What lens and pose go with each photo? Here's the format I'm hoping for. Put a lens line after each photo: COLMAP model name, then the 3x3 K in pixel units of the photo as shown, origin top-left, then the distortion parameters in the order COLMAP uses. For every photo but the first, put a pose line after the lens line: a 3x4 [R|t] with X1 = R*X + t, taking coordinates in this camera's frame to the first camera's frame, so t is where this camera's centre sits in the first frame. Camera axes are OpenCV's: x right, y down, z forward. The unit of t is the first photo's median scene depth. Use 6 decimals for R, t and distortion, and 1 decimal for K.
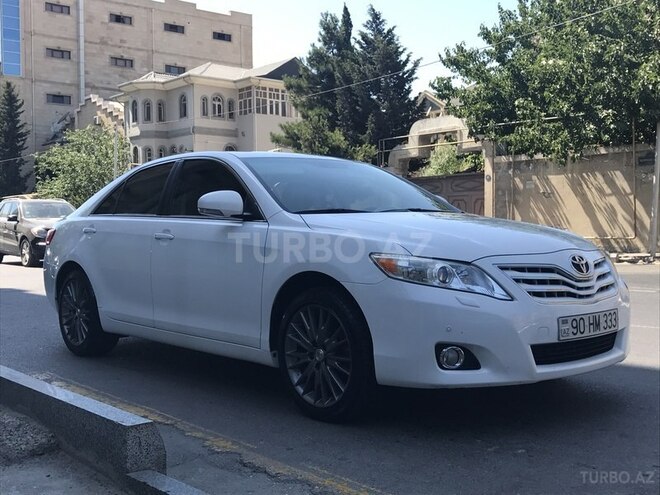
lens RADIAL K [[800.2, 0, 330.0], [0, 800.2, 247.5], [0, 0, 1]] dist [0.078653, -0.383469]
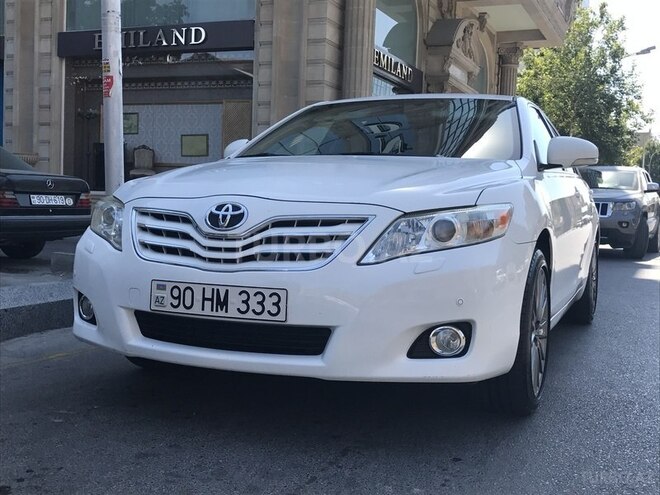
lens RADIAL K [[800.2, 0, 330.0], [0, 800.2, 247.5], [0, 0, 1]] dist [0.078653, -0.383469]
pose [[0.458844, 0.072932, -0.885518, 1.011591], [-0.060656, 0.996872, 0.050673, 0.007932], [0.886444, 0.030461, 0.461833, 0.781715]]
